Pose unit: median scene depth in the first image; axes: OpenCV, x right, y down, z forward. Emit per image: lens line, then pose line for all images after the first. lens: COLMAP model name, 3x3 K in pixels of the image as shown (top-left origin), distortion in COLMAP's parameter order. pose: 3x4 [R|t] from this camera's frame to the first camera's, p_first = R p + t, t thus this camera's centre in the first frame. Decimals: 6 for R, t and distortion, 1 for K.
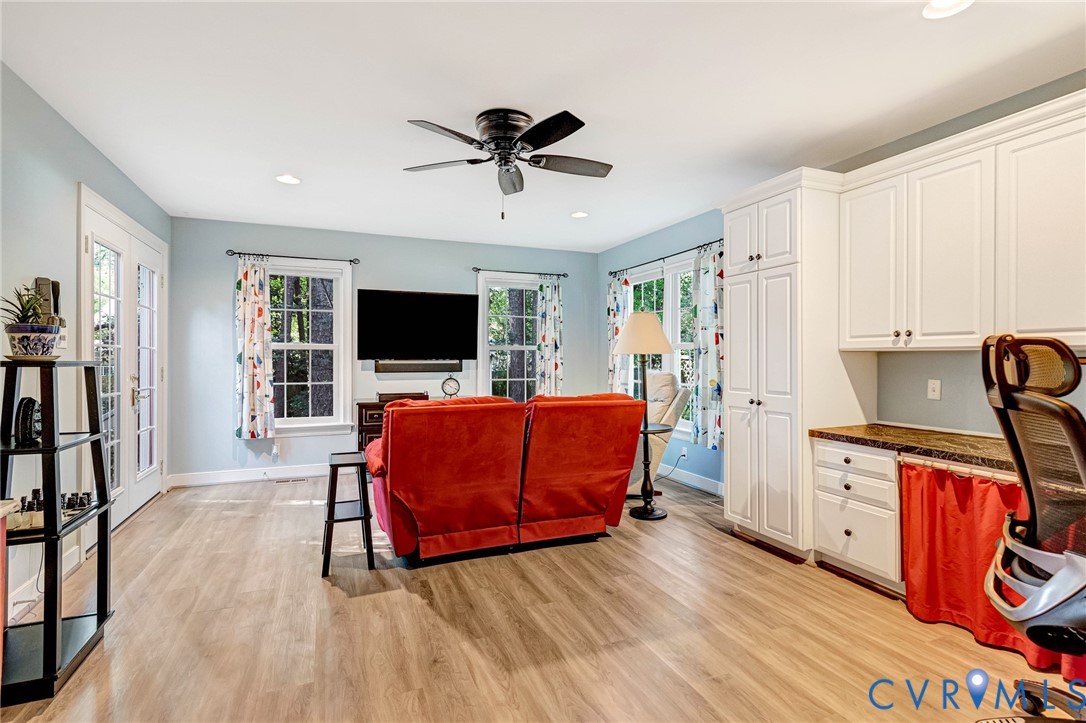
lens RADIAL K [[512.6, 0, 538.7], [0, 512.6, 358.5], [0, 0, 1]] dist [0.004754, -0.000411]
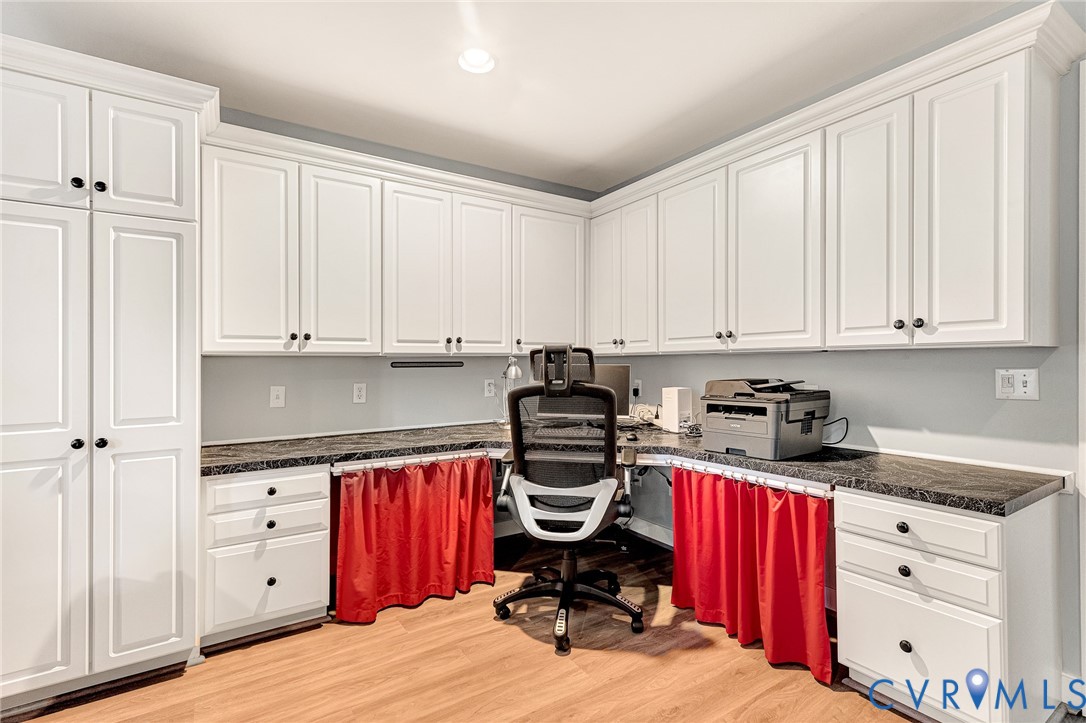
lens RADIAL K [[512.6, 0, 538.7], [0, 512.6, 358.5], [0, 0, 1]] dist [0.004754, -0.000411]
pose [[-0.200938, 0.003462, 0.979598, -0.281035], [0.003558, 0.999990, -0.002804, -0.005221], [-0.979597, 0.002922, -0.200948, 0.790328]]
